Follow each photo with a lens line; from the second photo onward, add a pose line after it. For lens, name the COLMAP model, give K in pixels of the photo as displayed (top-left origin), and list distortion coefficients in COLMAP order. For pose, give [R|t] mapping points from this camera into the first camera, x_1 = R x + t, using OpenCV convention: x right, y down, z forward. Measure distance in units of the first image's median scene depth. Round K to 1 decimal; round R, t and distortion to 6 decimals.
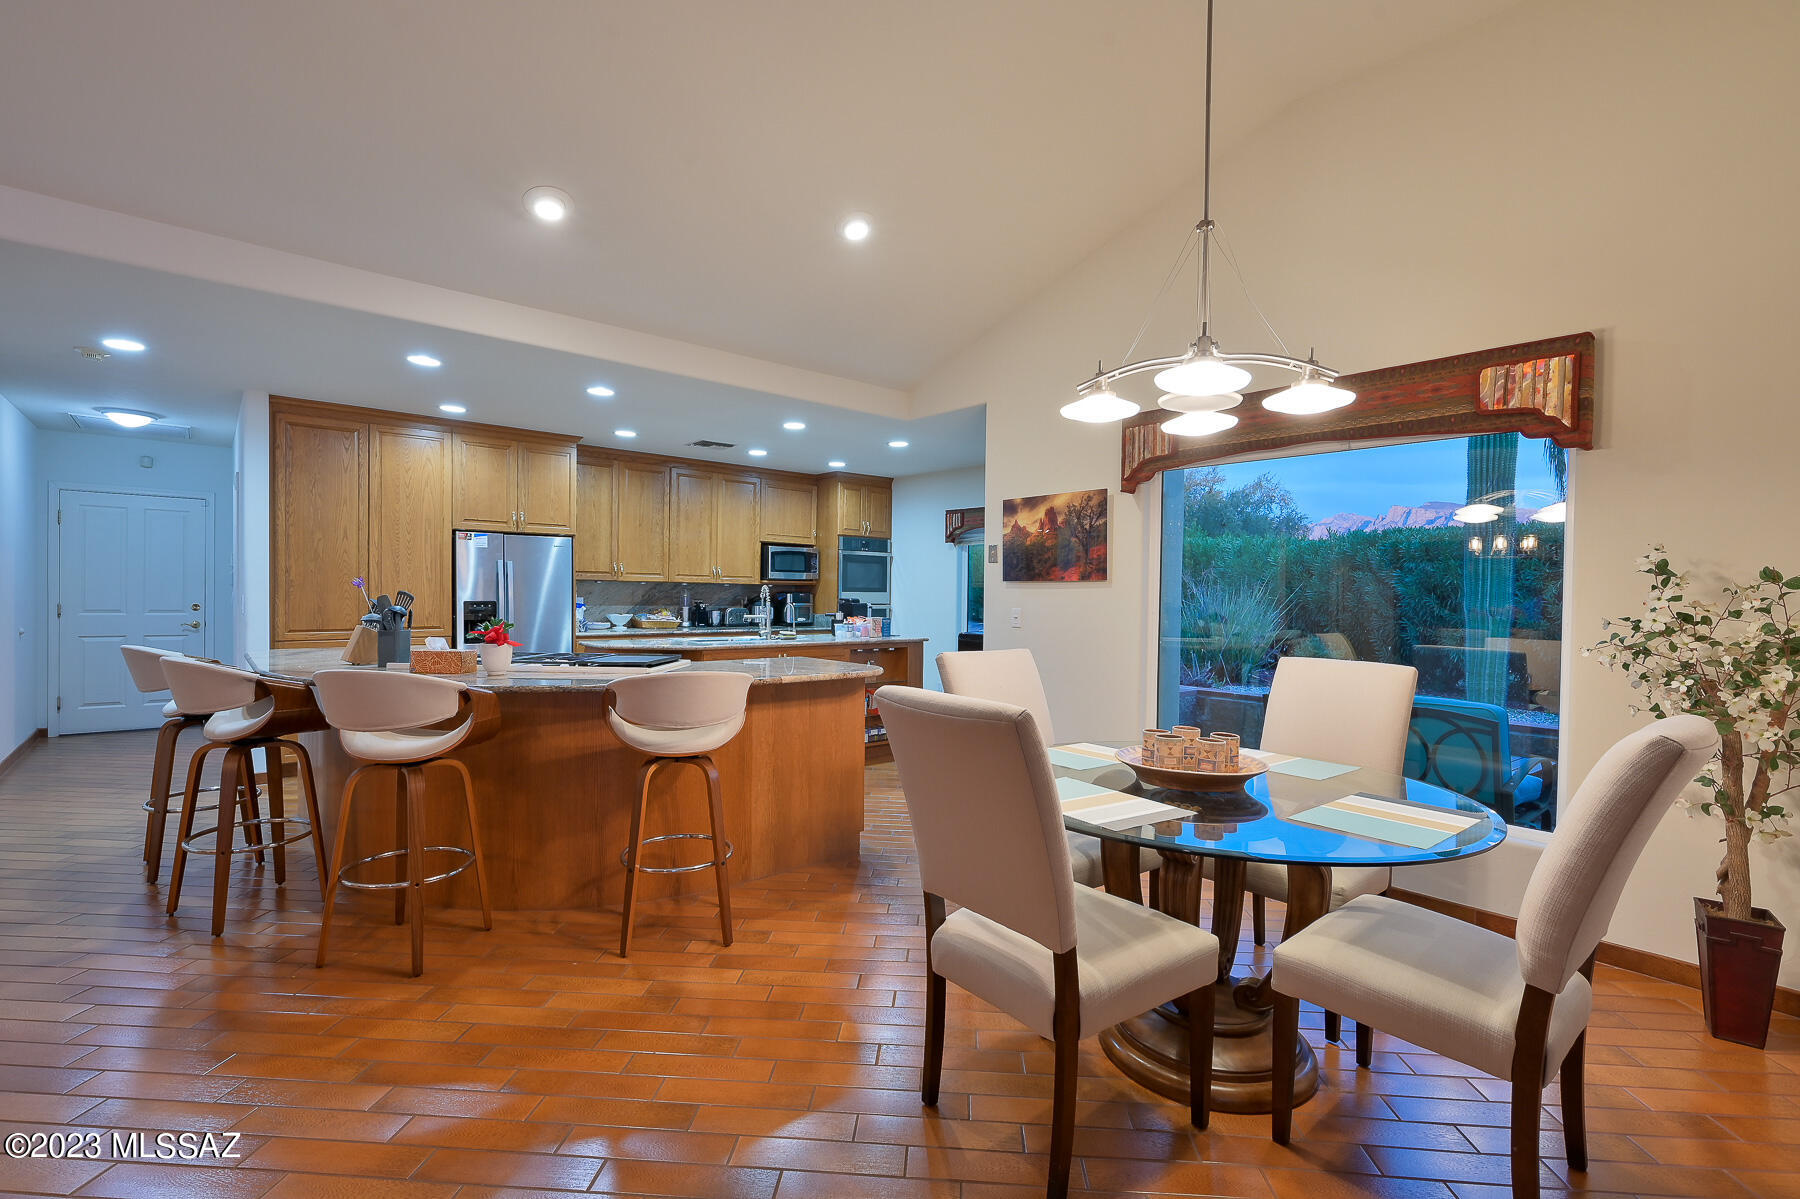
lens RADIAL K [[815.3, 0, 899.3], [0, 815.3, 604.1], [0, 0, 1]] dist [-0.008498, 0.001362]
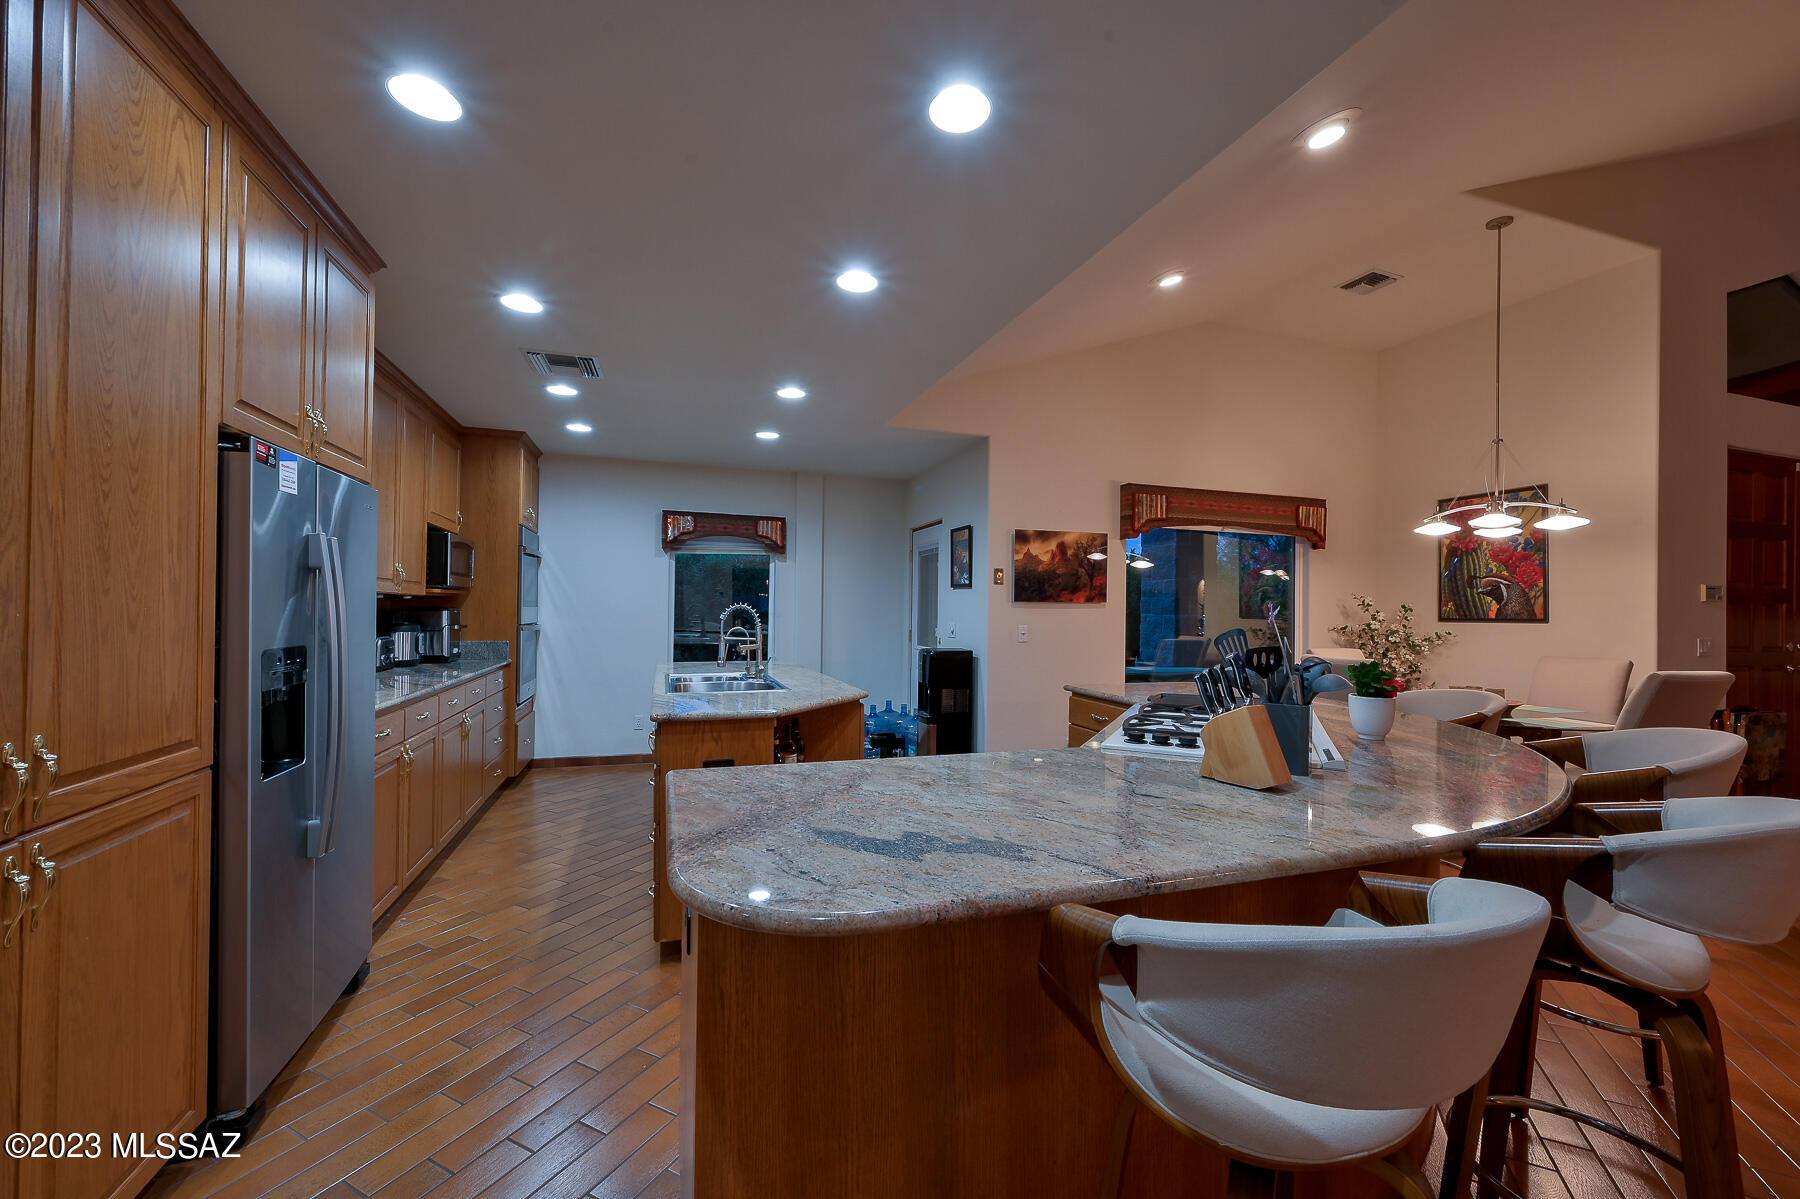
lens RADIAL K [[709.2, 0, 903.9], [0, 709.2, 606.2], [0, 0, 1]] dist [-0.001080, 0.000120]
pose [[0.374981, -0.005402, 0.927017, -0.841839], [0.004880, 0.999981, 0.003853, -0.026081], [-0.927020, 0.003079, 0.375000, 0.777828]]
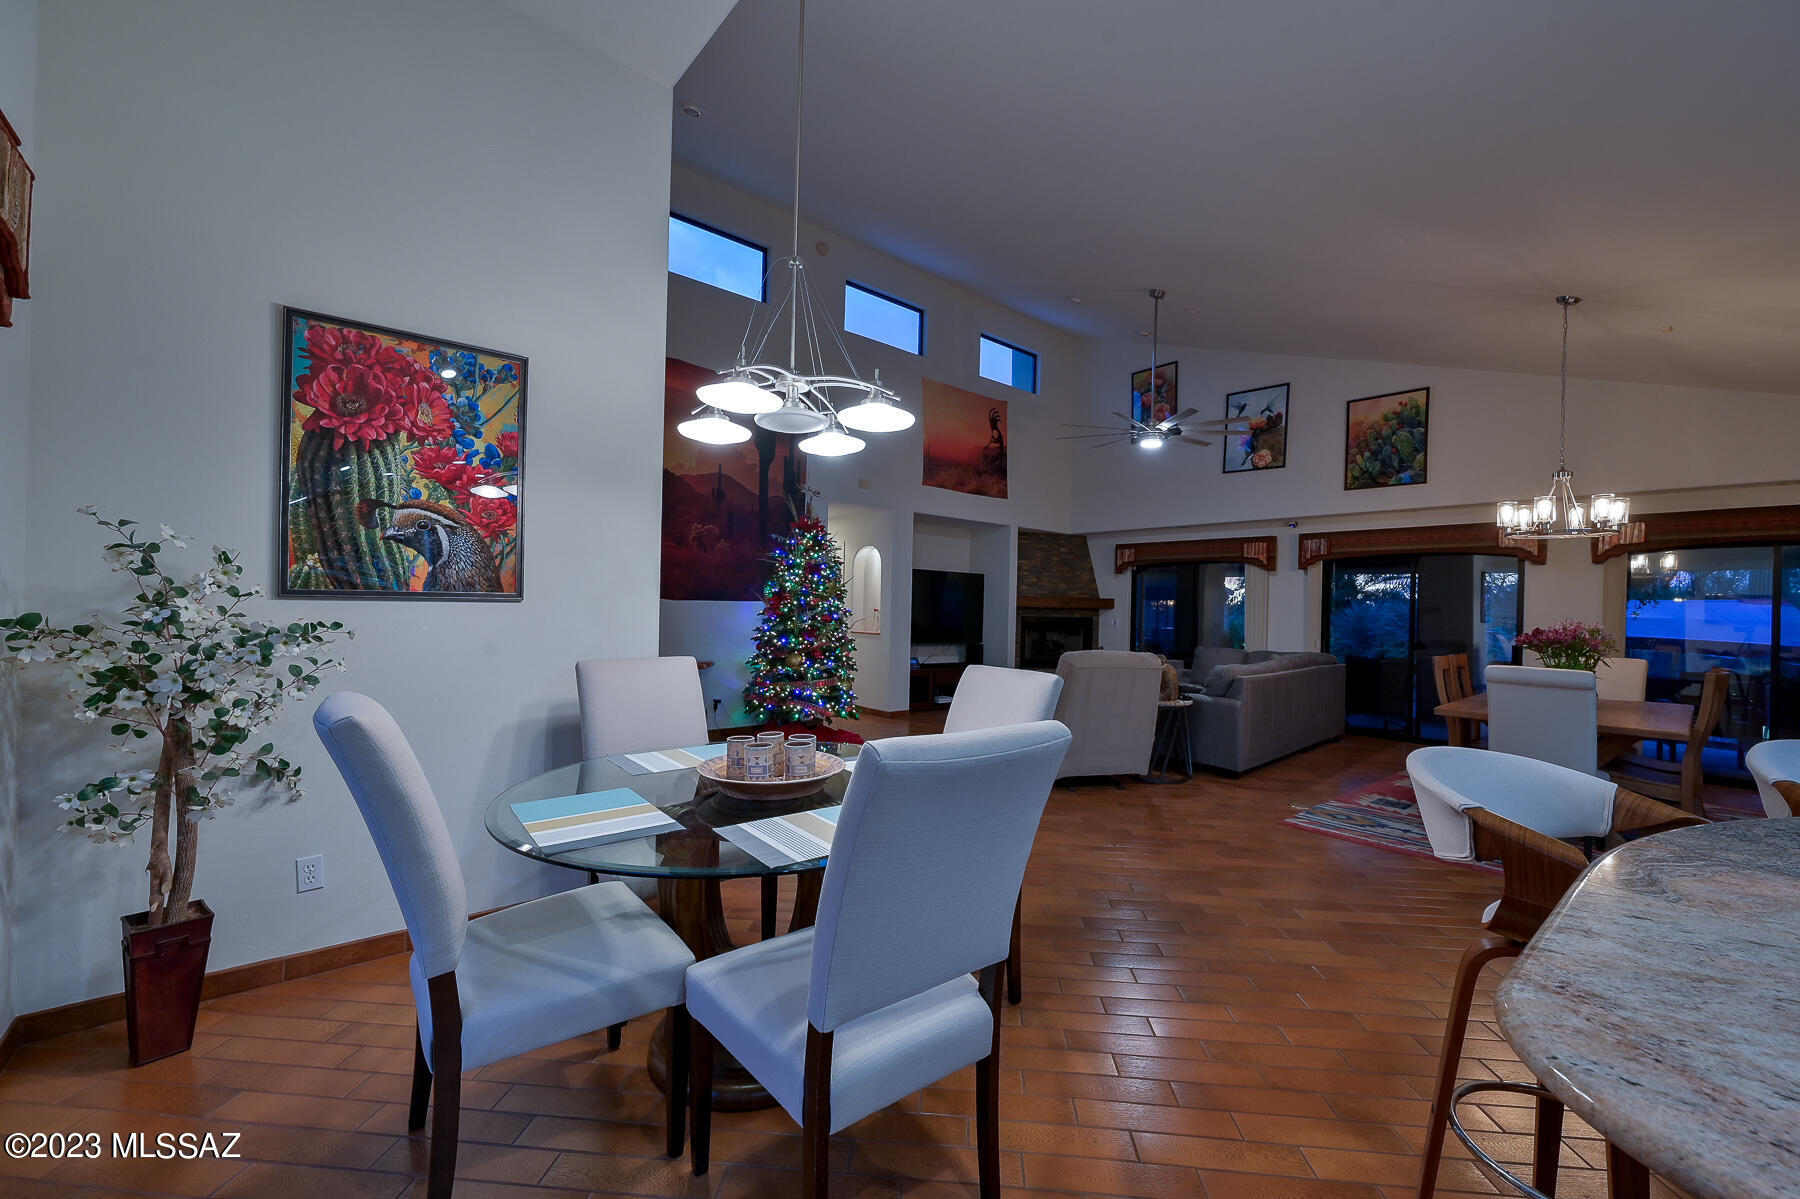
lens RADIAL K [[709.2, 0, 904.4], [0, 709.2, 605.8], [0, 0, 1]] dist [-0.001080, 0.000120]
pose [[-0.999075, -0.041901, 0.009657, 0.089252], [-0.041789, 0.999061, 0.011451, -0.010516], [-0.010128, 0.011037, -0.999888, 0.878179]]
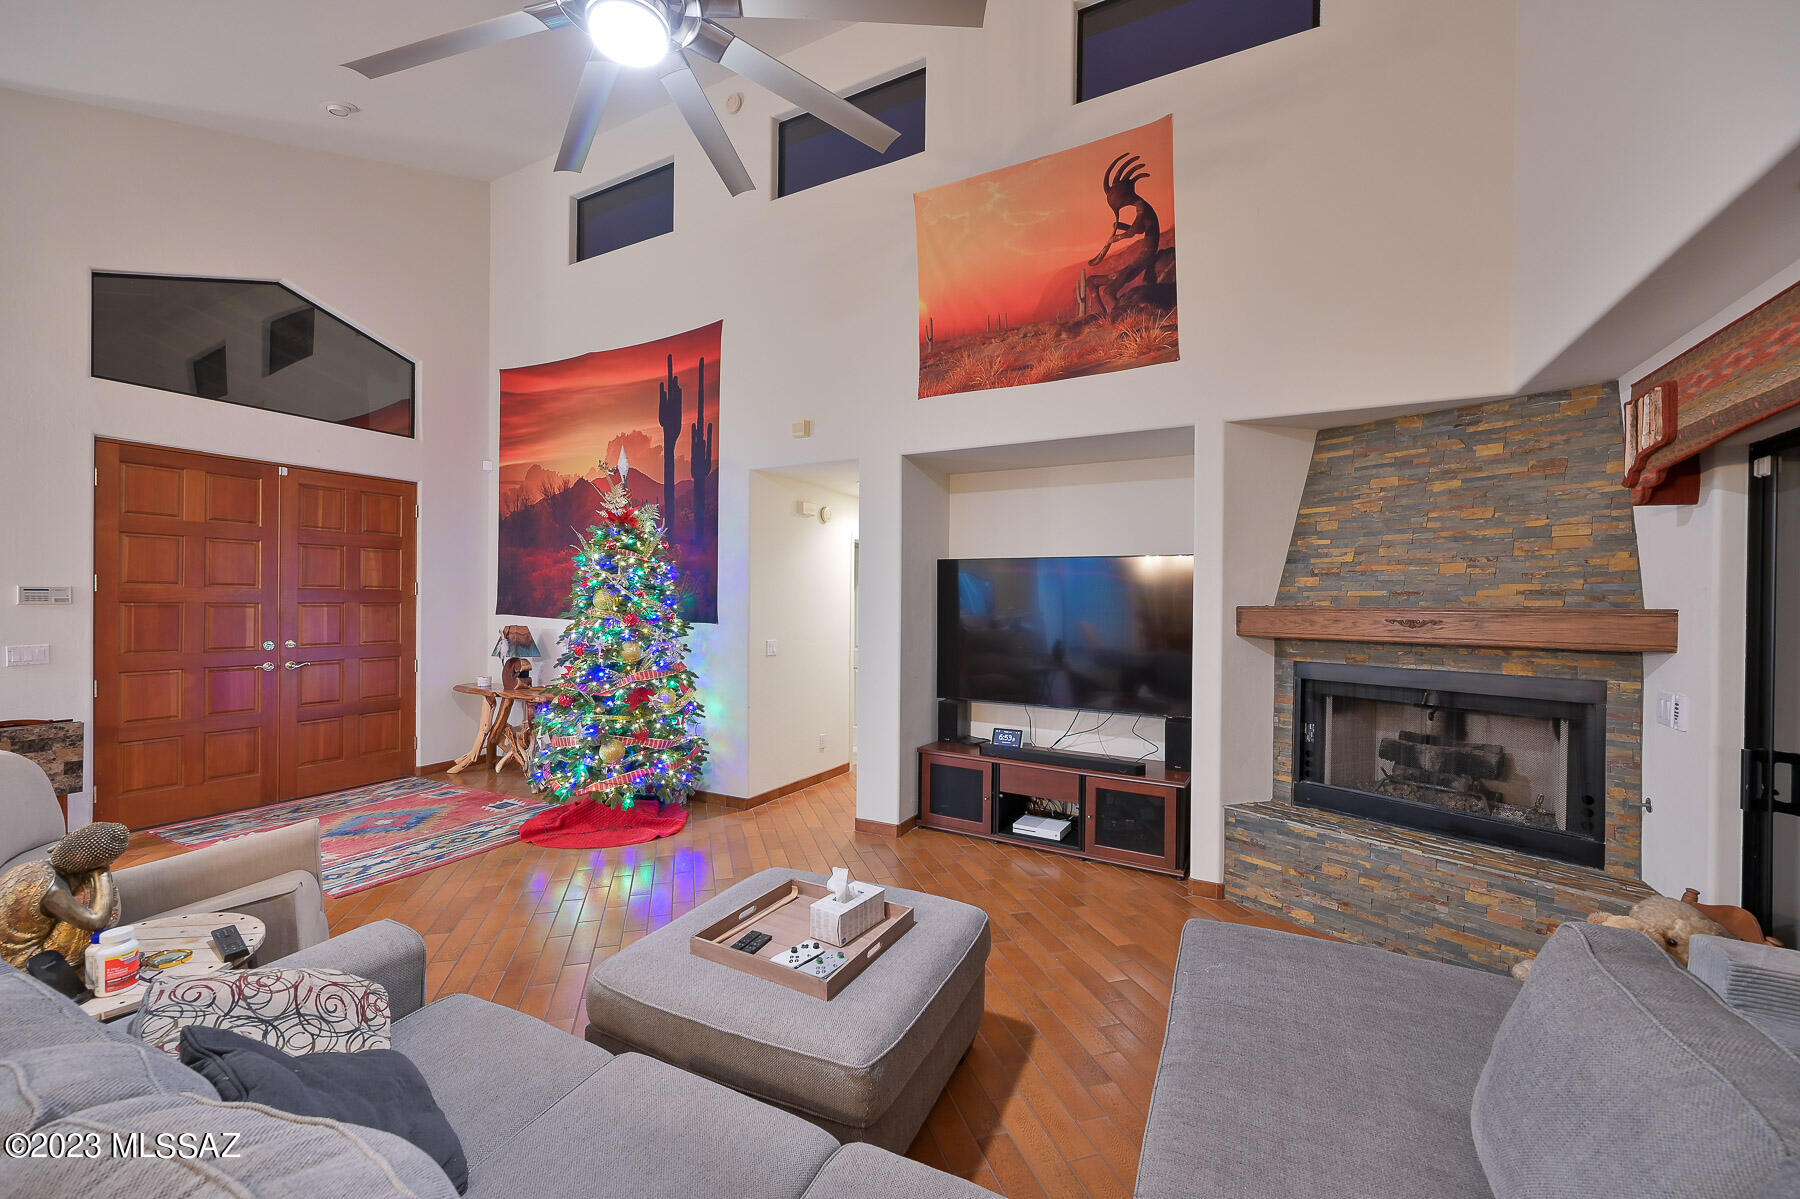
lens RADIAL K [[709.2, 0, 906.1], [0, 709.2, 605.0], [0, 0, 1]] dist [-0.001080, 0.000120]
pose [[-0.362422, -0.023814, 0.931710, -0.738885], [-0.002512, 0.999695, 0.024575, -0.046314], [-0.932011, 0.006566, -0.362371, -0.470920]]
